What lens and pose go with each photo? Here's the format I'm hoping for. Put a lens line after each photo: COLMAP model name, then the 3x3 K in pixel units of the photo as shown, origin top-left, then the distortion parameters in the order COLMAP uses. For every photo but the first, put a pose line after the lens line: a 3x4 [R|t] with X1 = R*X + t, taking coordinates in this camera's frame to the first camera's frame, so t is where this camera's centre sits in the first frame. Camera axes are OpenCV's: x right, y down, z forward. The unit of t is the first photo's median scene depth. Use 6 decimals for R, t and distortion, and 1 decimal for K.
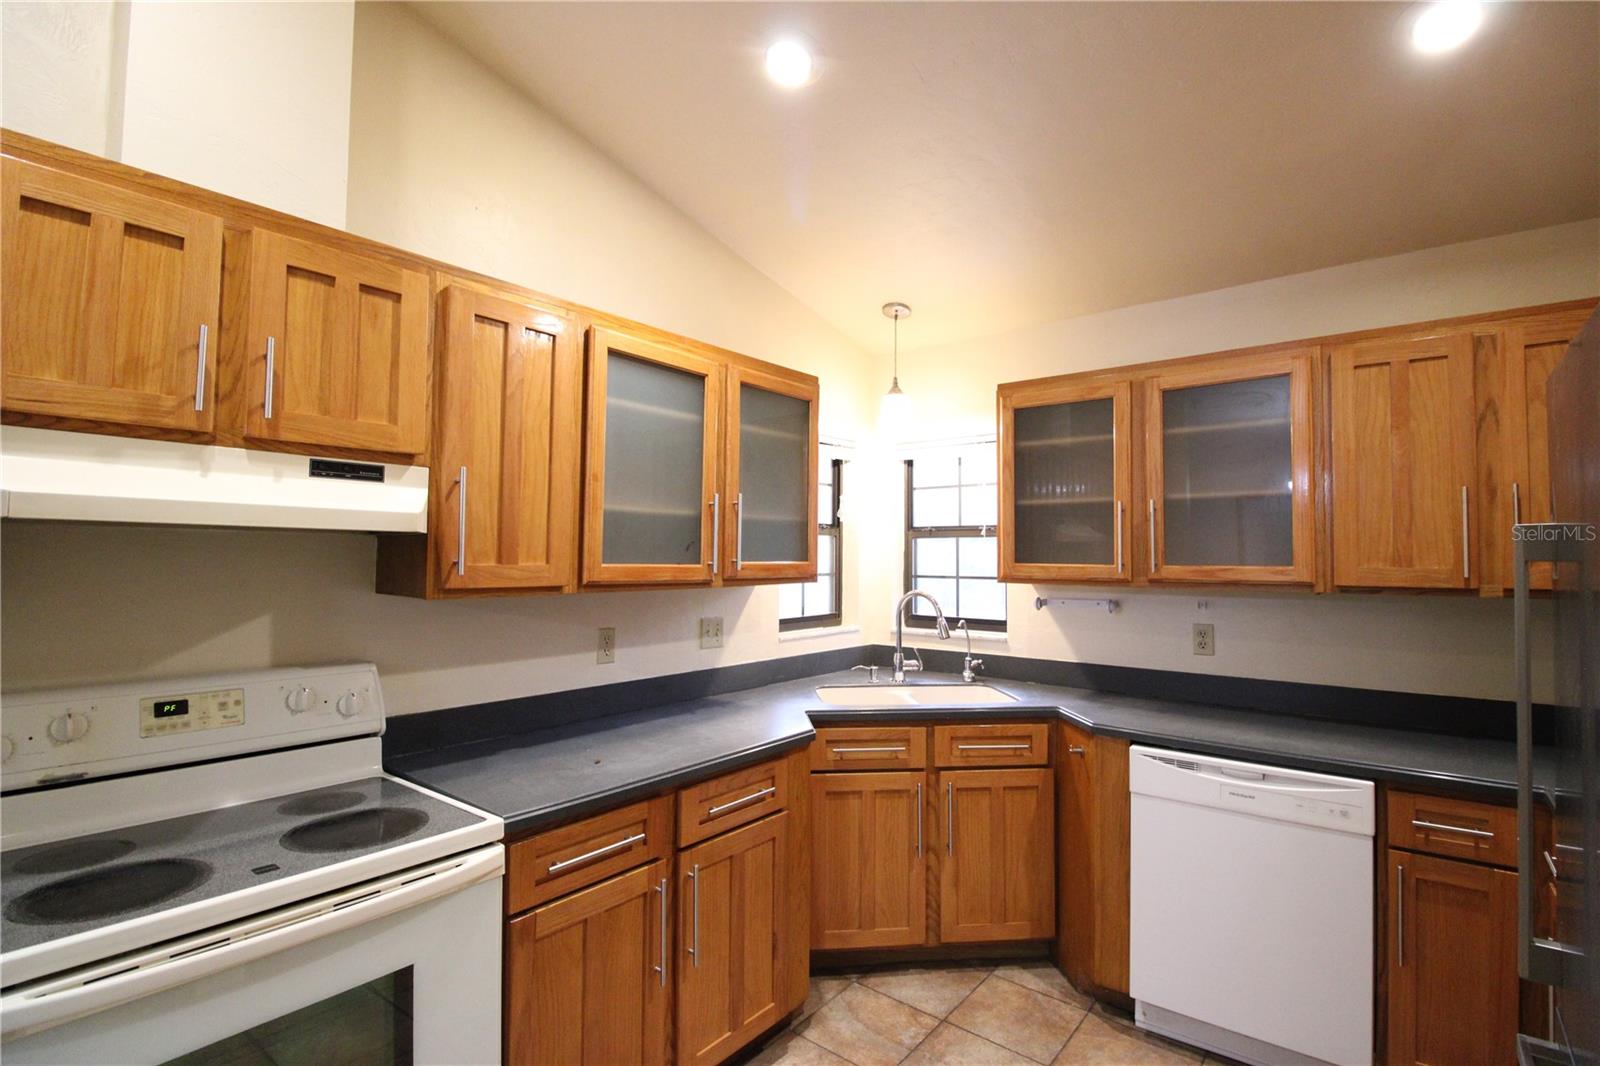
lens RADIAL K [[744.4, 0, 799.4], [0, 744.4, 530.5], [0, 0, 1]] dist [-0.005209, -0.009837]
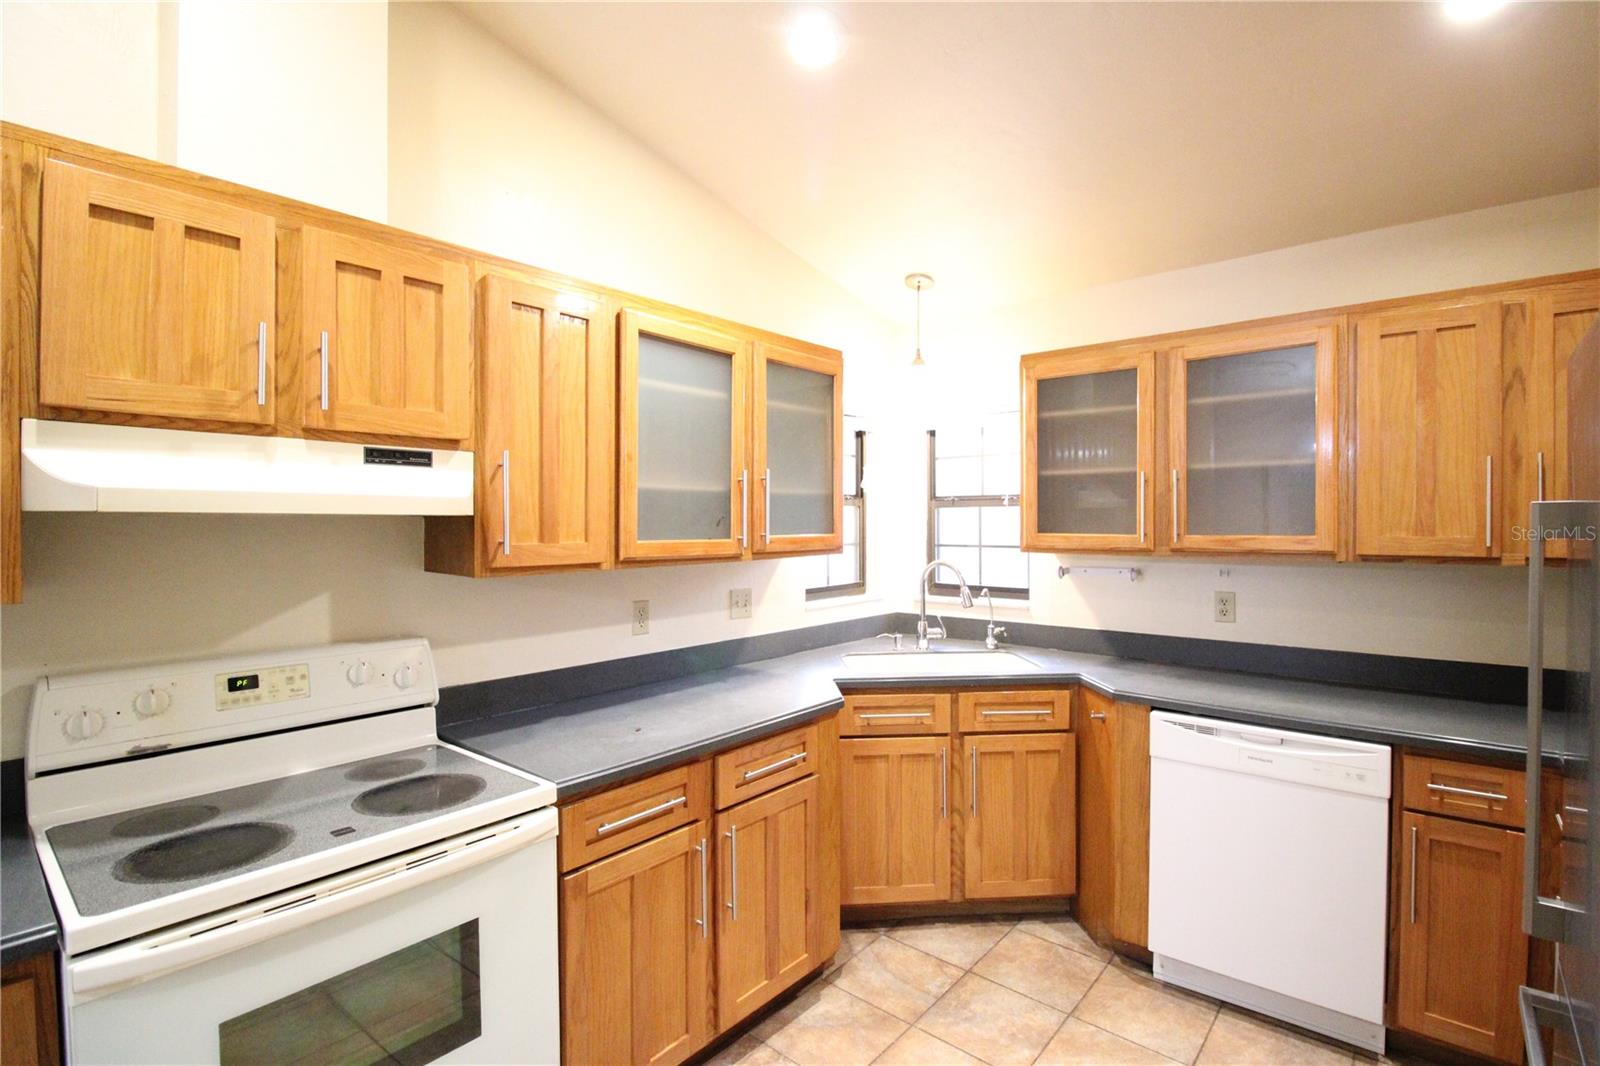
lens RADIAL K [[744.4, 0, 799.6], [0, 744.4, 527.3], [0, 0, 1]] dist [-0.005209, -0.009837]
pose [[0.999633, -0.009681, -0.025284, -0.012595], [0.010777, 0.998990, 0.043611, -0.016091], [0.024836, -0.043868, 0.998729, -0.029022]]
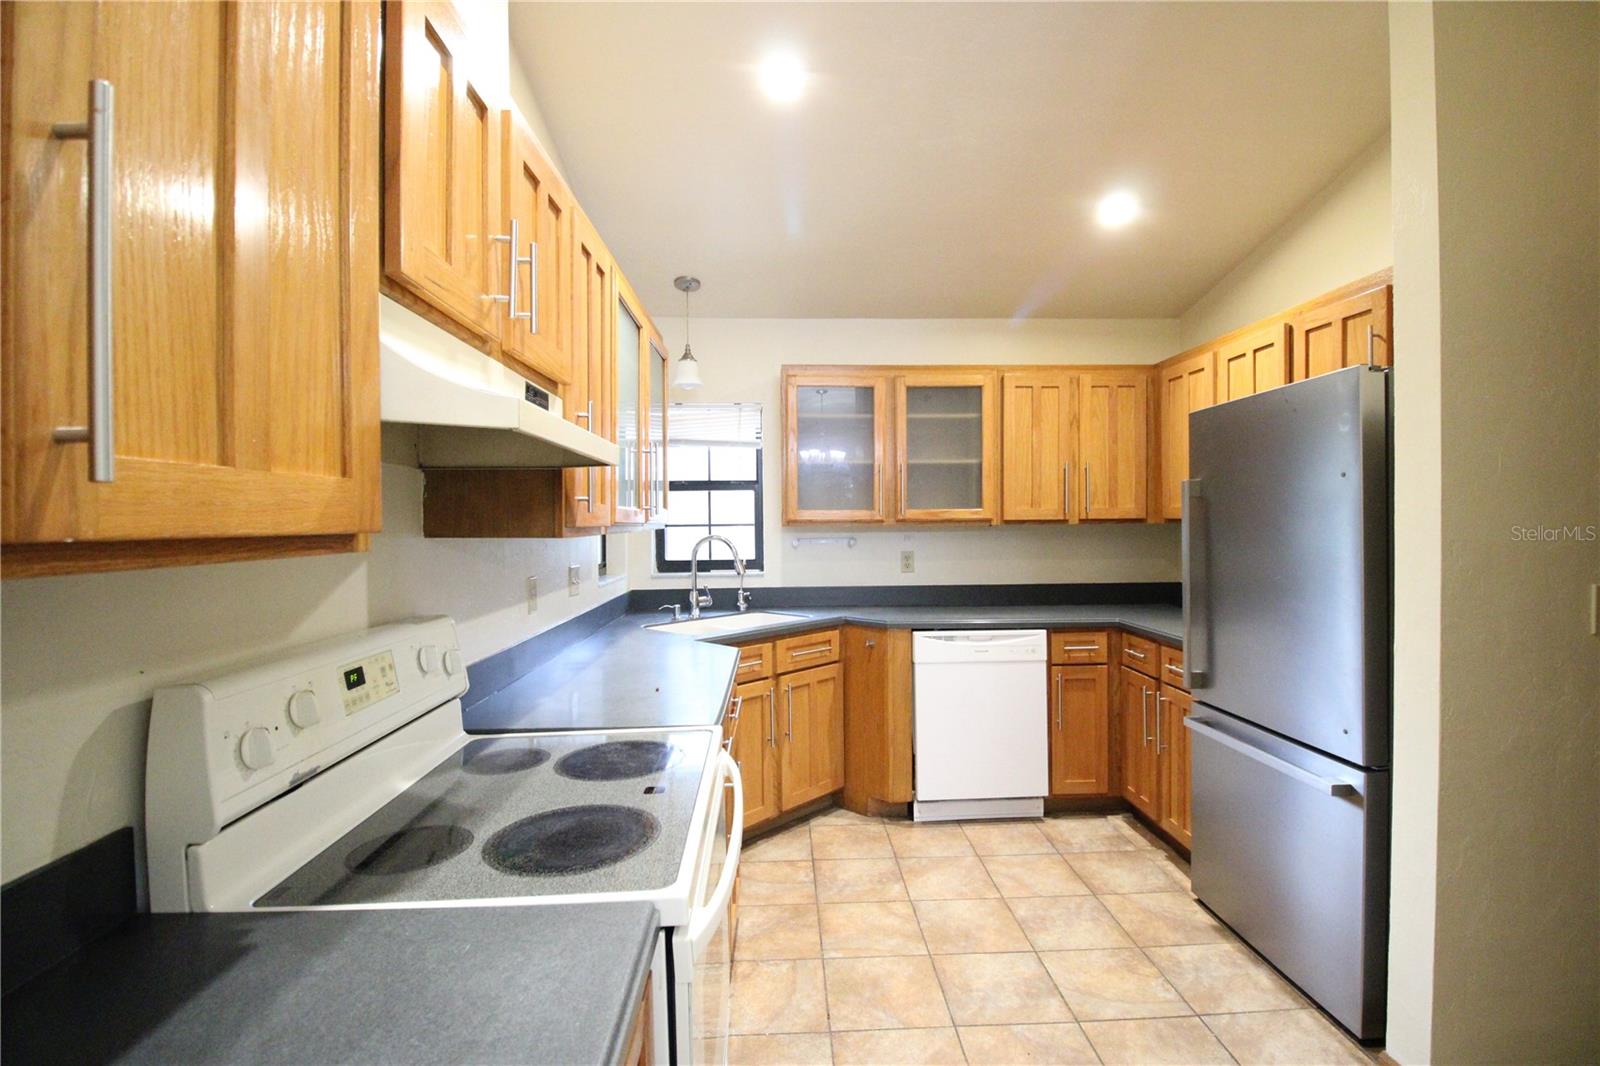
lens RADIAL K [[744.4, 0, 808.7], [0, 744.4, 531.6], [0, 0, 1]] dist [-0.005209, -0.009837]
pose [[0.747835, -0.023284, 0.663476, -0.729842], [-0.008900, 0.998943, 0.045089, 0.031747], [-0.663825, -0.039624, 0.746838, 0.062180]]
